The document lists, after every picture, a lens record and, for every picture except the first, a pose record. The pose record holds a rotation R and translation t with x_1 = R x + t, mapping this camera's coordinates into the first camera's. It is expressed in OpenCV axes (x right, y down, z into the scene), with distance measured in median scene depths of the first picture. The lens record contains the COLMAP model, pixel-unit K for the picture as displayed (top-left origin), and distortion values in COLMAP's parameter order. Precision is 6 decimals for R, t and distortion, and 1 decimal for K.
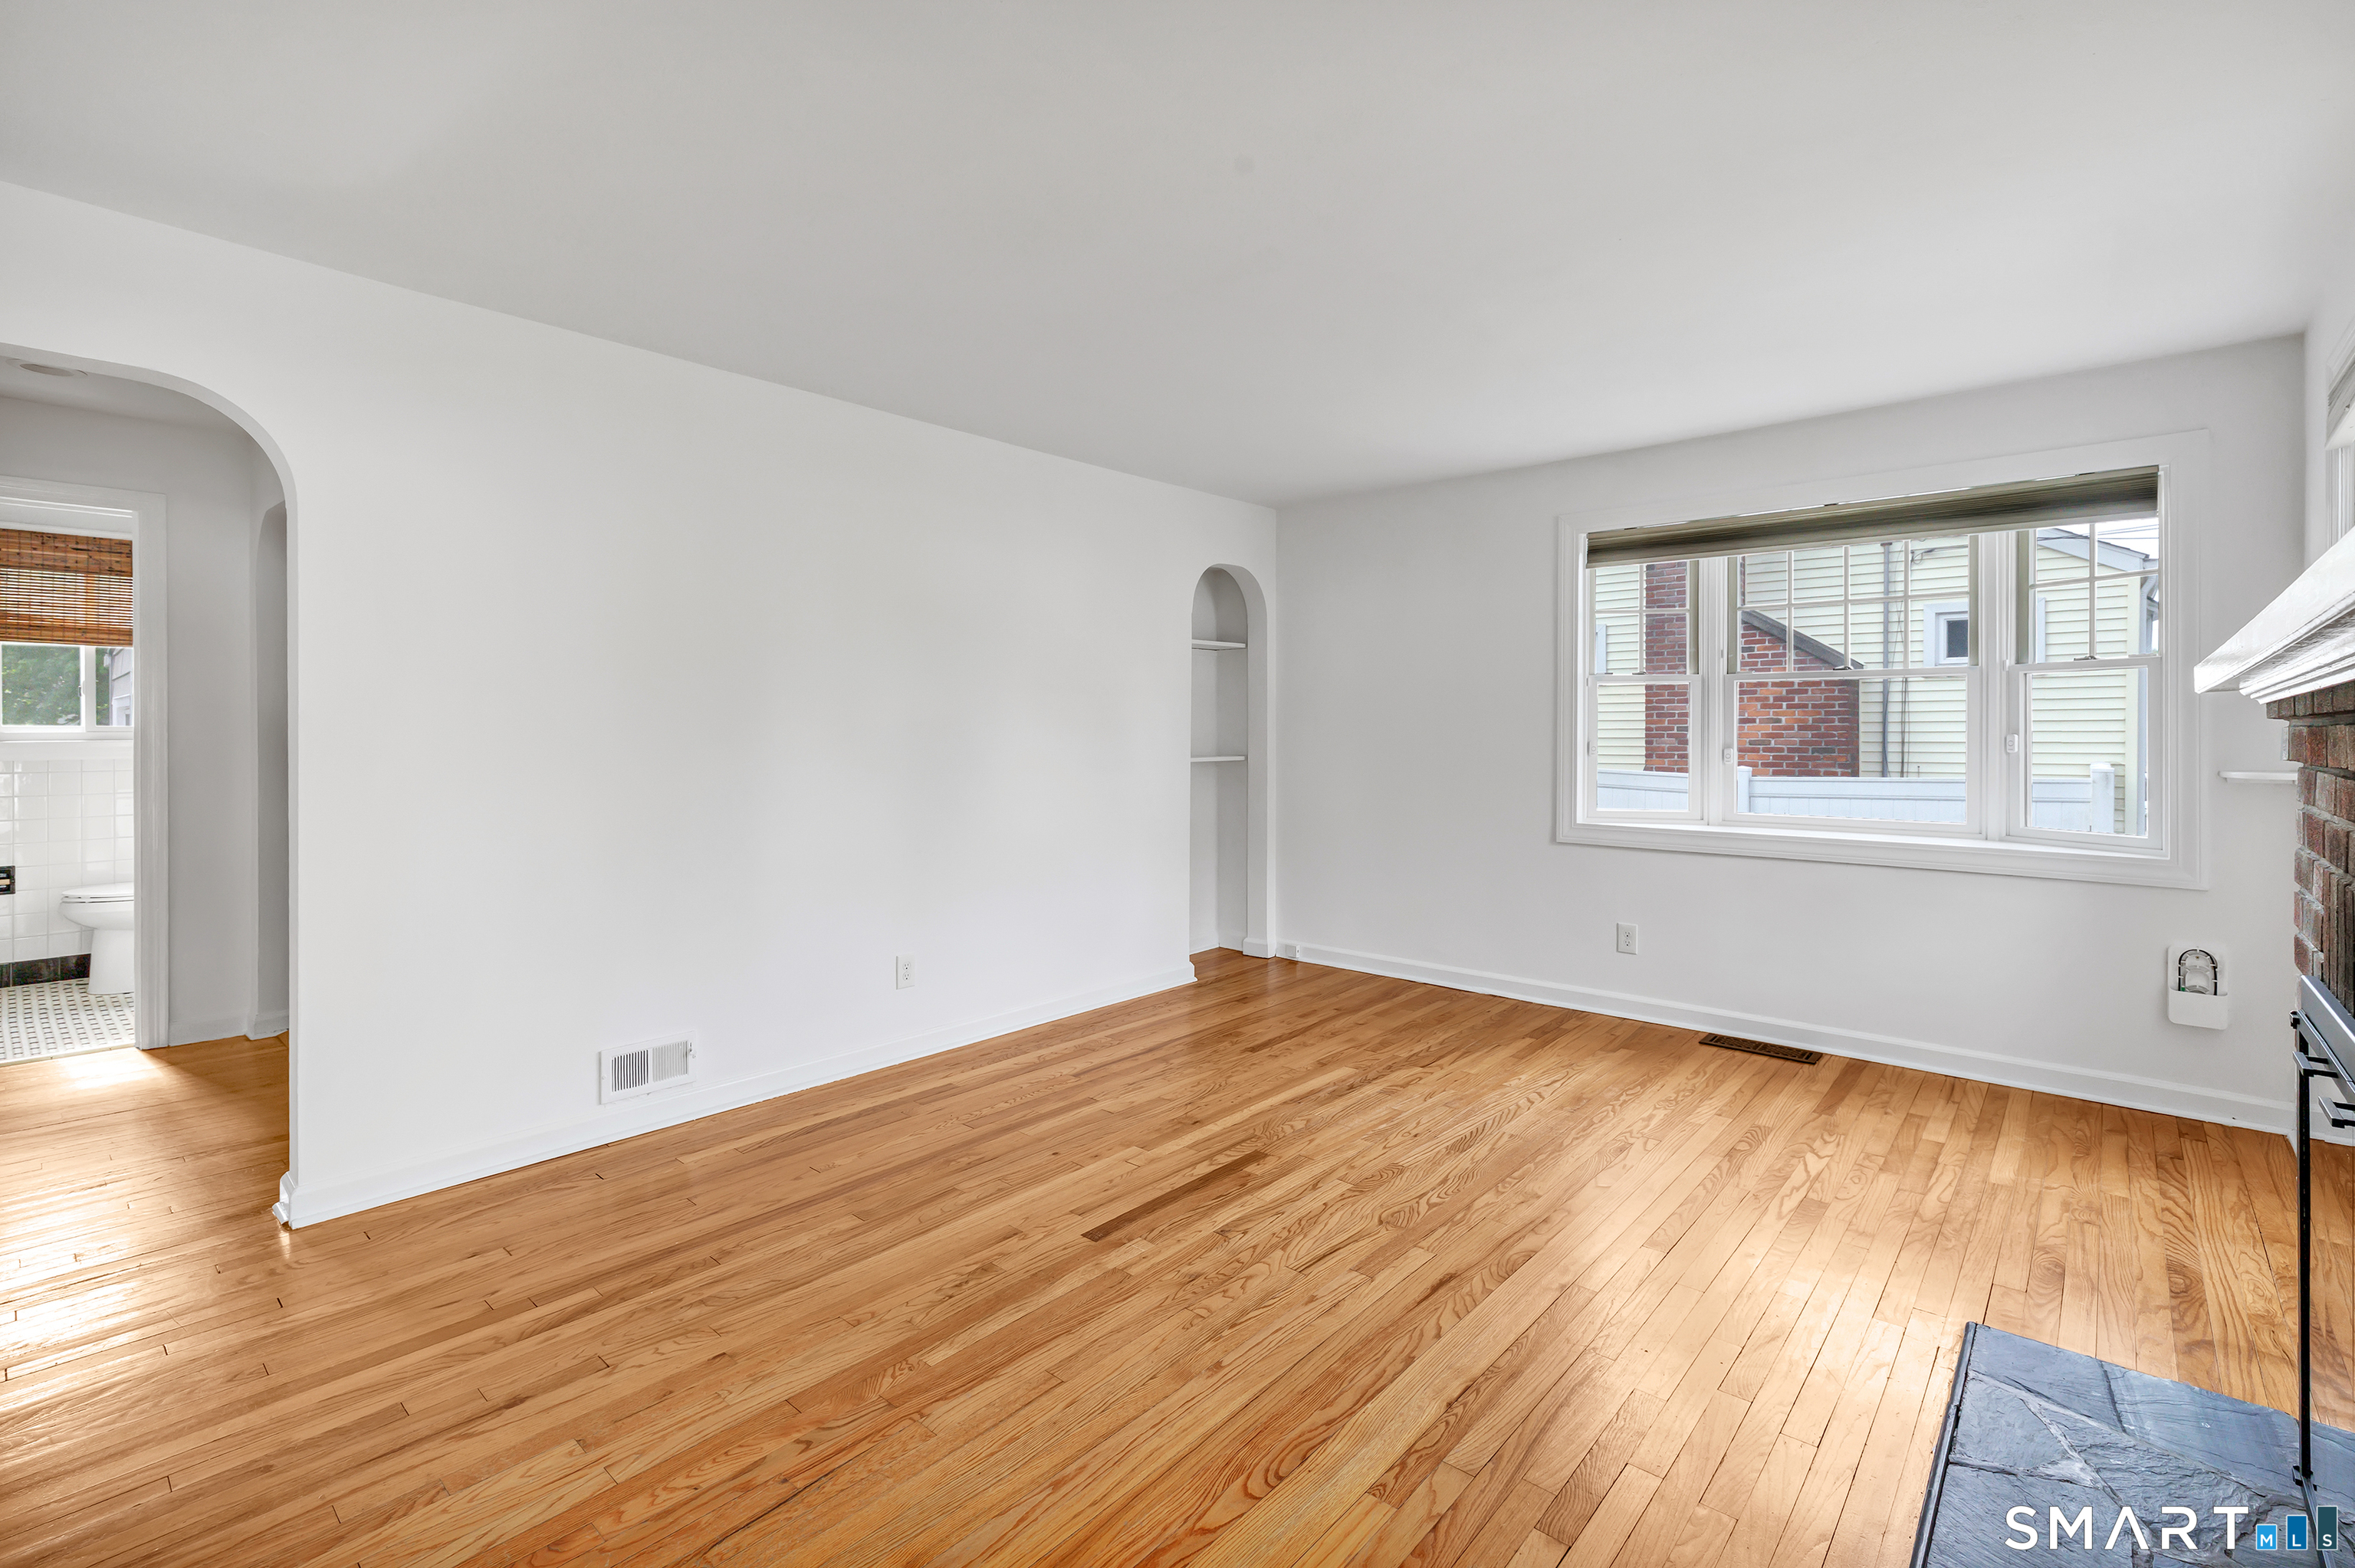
lens RADIAL K [[1055.6, 0, 1174.0], [0, 1055.6, 731.1], [0, 0, 1]] dist [0.001118, 0.000161]
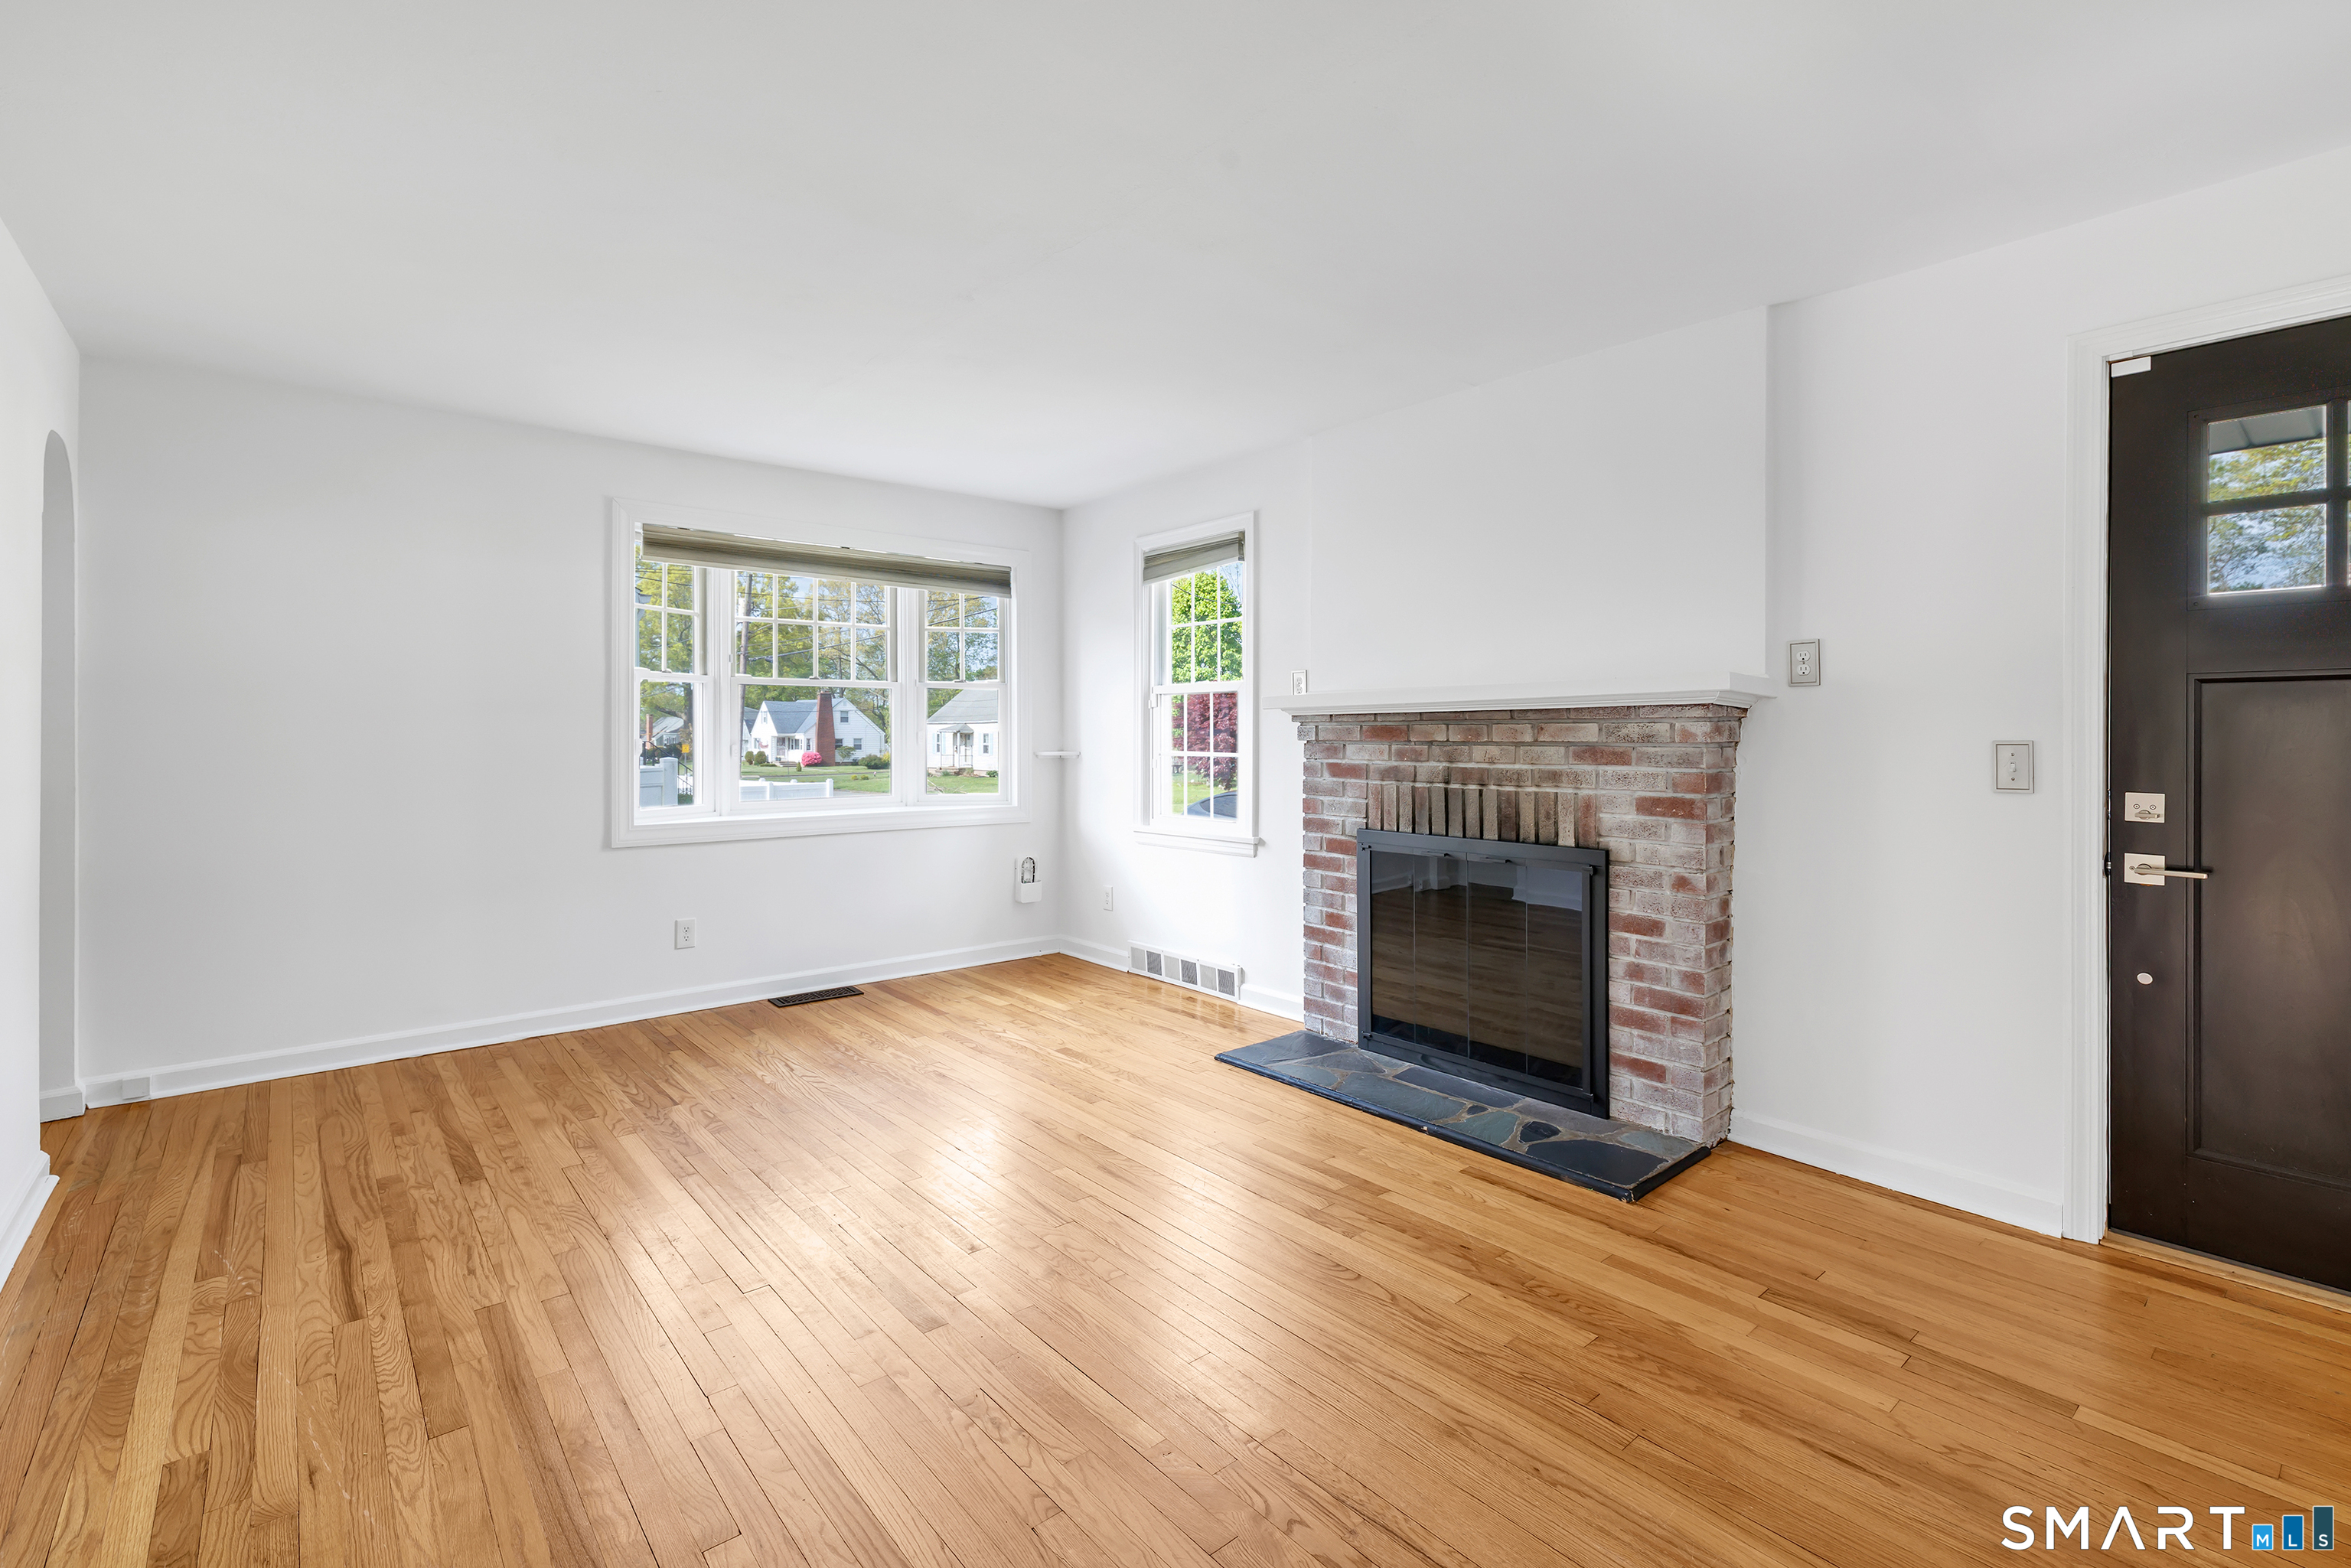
lens RADIAL K [[1053.9, 0, 1172.0], [0, 1053.9, 731.2], [0, 0, 1]] dist [0.001118, 0.000161]
pose [[0.149499, -0.000039, 0.988762, -0.603147], [0.003558, 0.999994, -0.000498, 0.006154], [-0.988756, 0.003593, 0.149498, 0.471358]]
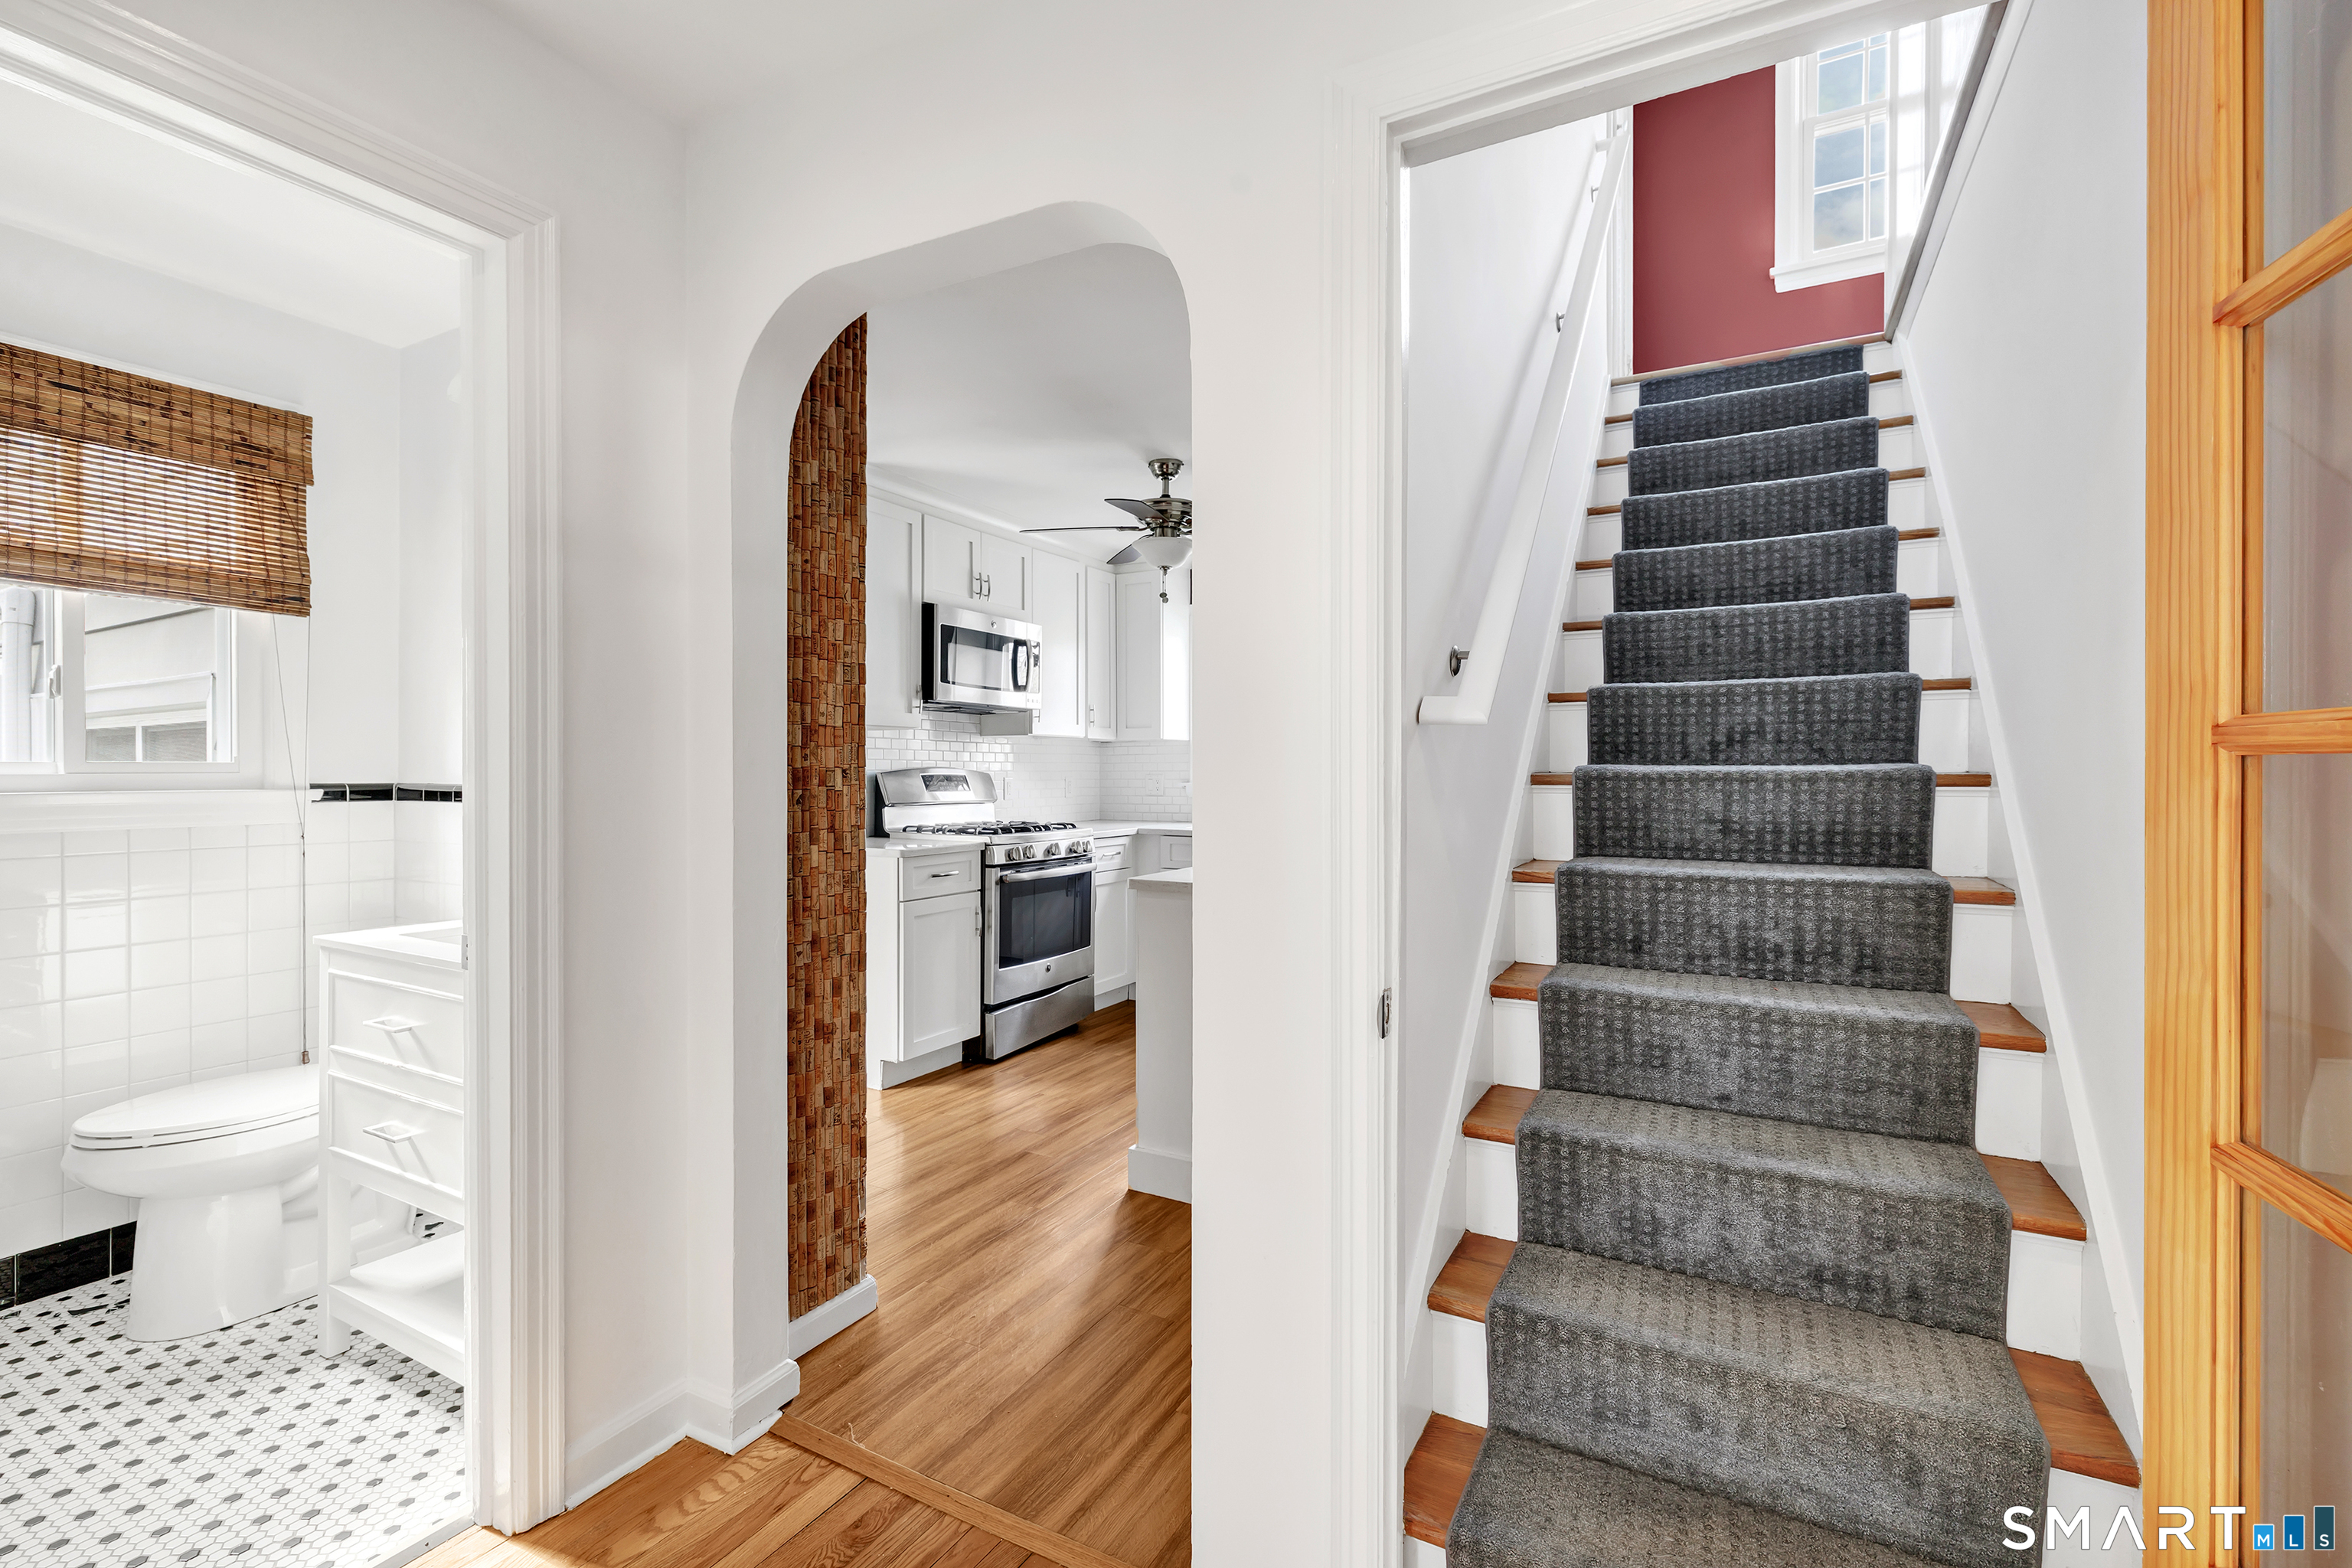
lens RADIAL K [[1048.0, 0, 1180.2], [0, 1048.0, 777.3], [0, 0, 1]] dist [0.000744, 0.000256]
pose [[0.974059, -0.000016, 0.226295, -0.120831], [-0.000181, 1.000000, 0.000850, 0.000231], [-0.226295, -0.000869, 0.974058, 0.079760]]
